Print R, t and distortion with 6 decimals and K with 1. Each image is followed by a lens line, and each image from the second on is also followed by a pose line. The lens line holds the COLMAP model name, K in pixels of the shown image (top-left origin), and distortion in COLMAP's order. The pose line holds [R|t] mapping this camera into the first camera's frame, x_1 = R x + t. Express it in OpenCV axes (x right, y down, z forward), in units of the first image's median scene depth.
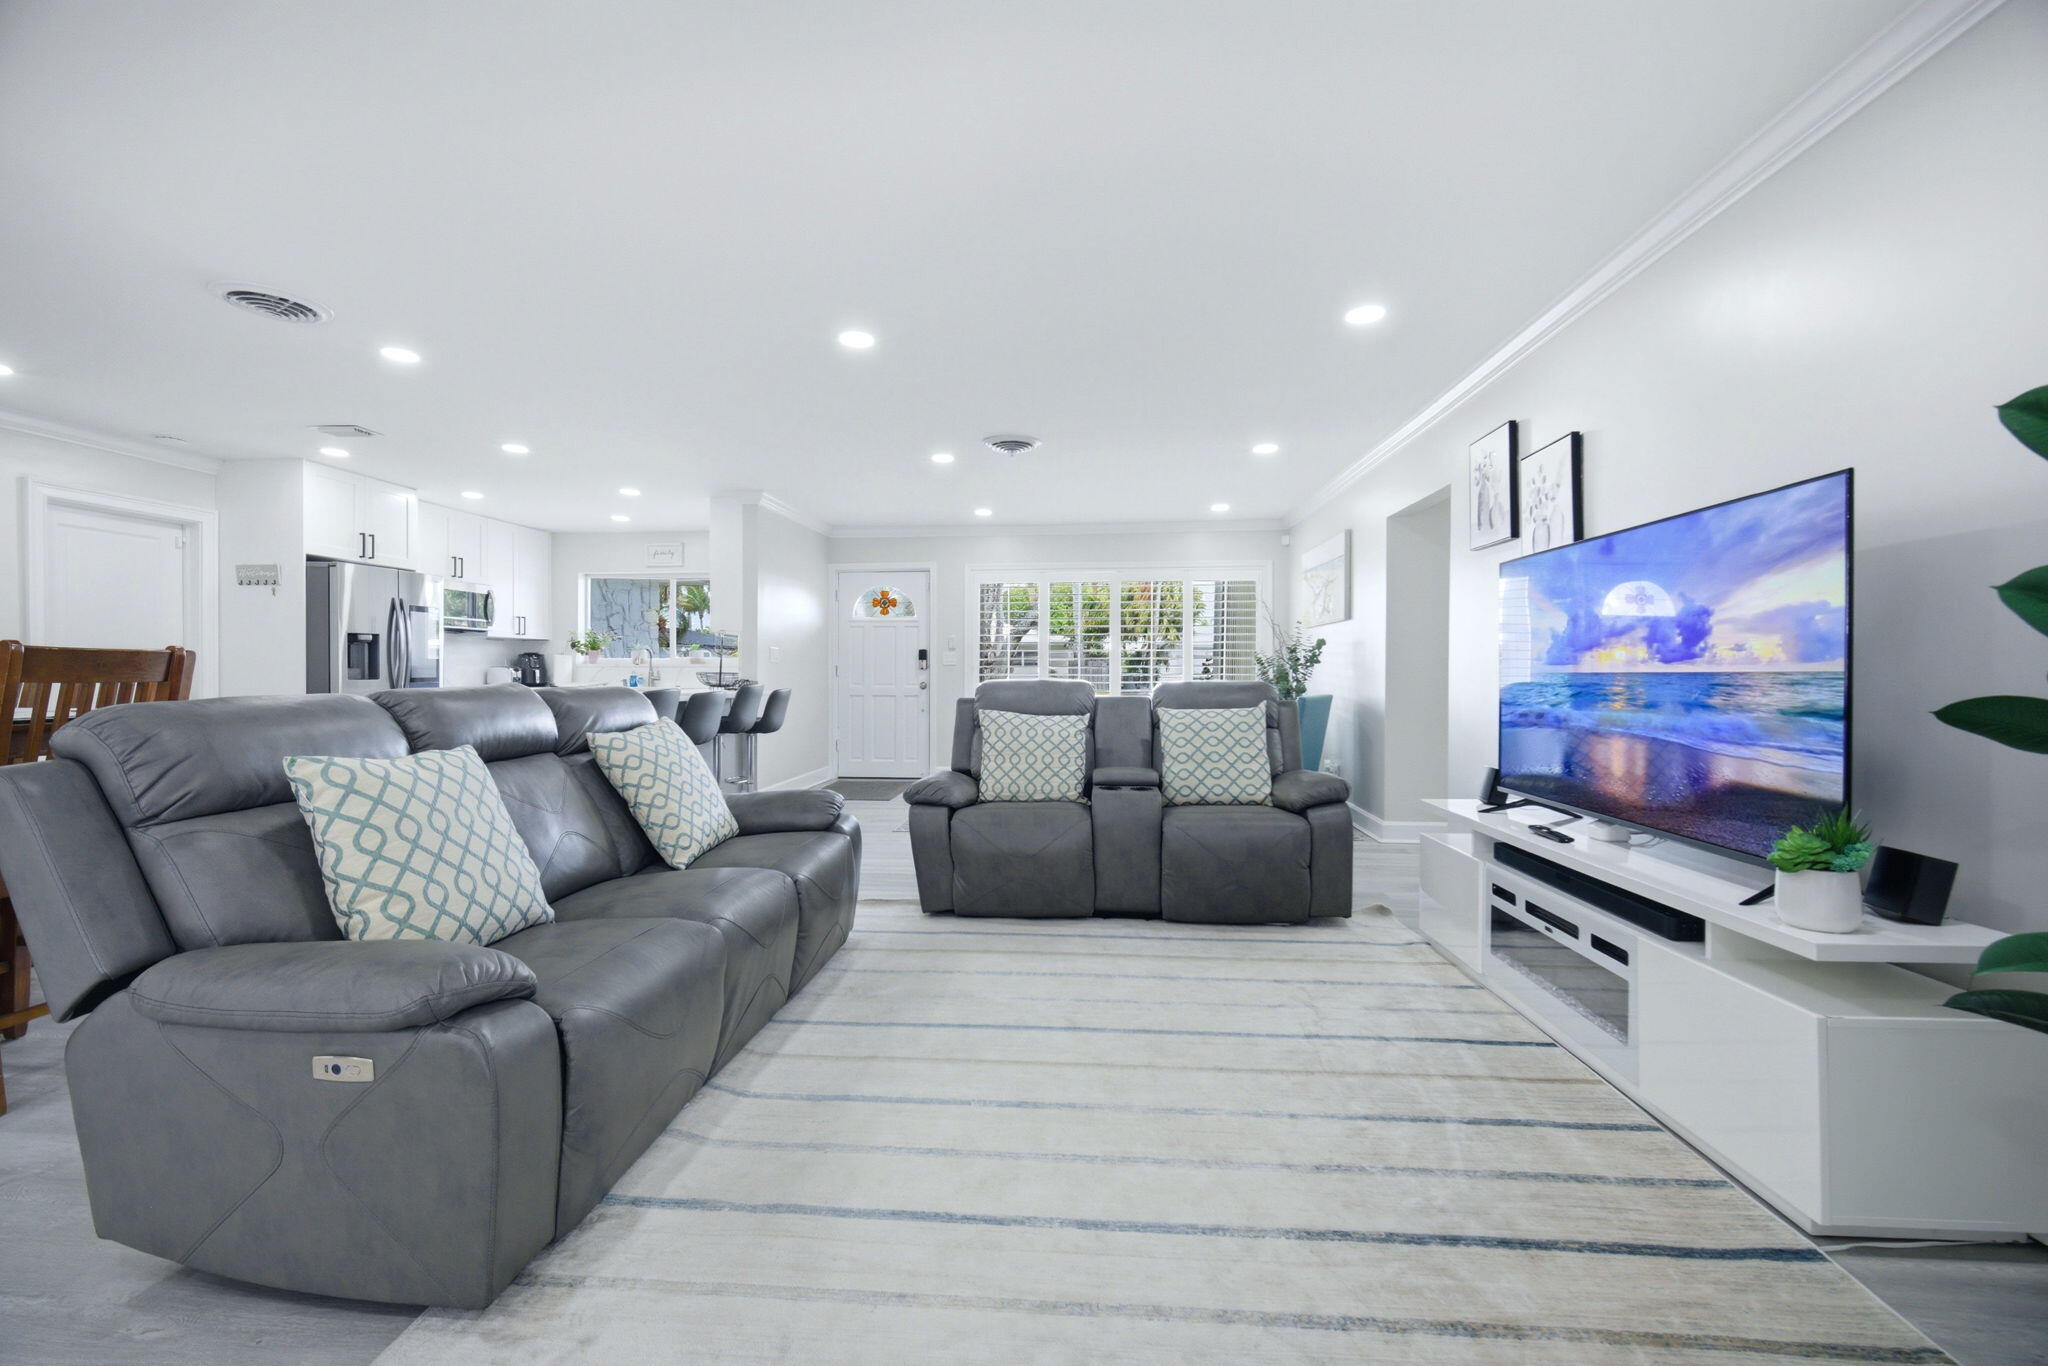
lens RADIAL K [[861.4, 0, 1013.1], [0, 861.4, 673.9], [0, 0, 1]] dist [0.002672, -0.001766]
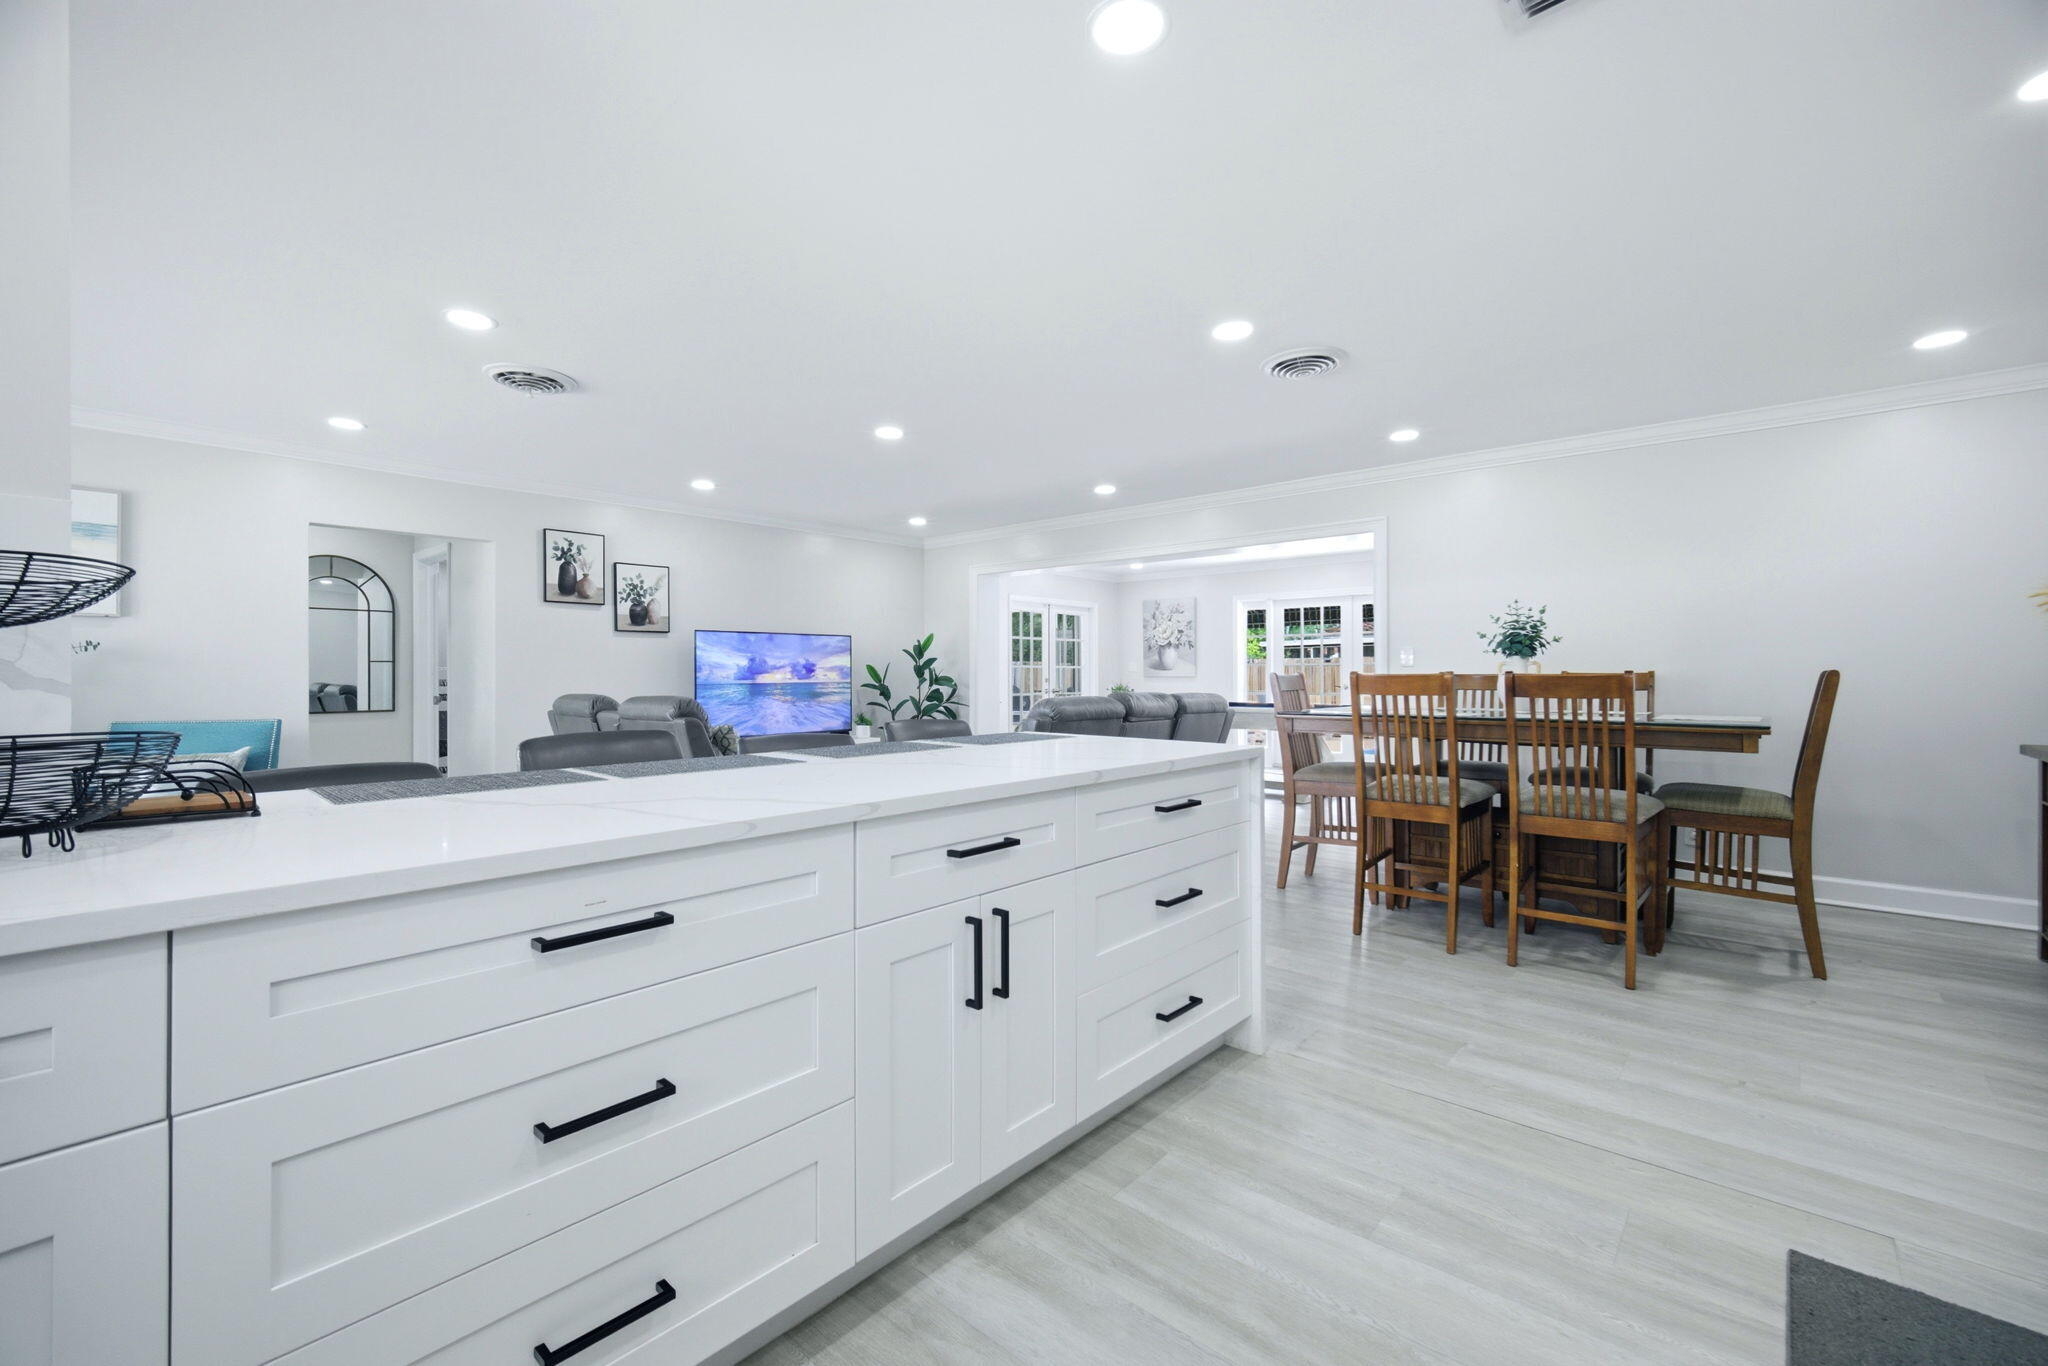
lens RADIAL K [[861.4, 0, 1022.4], [0, 861.4, 676.4], [0, 0, 1]] dist [0.002672, -0.001766]
pose [[-0.810204, -0.001069, 0.586147, -1.061052], [0.003278, 0.999974, 0.006354, -0.024692], [-0.586139, 0.007069, -0.810180, 1.858541]]
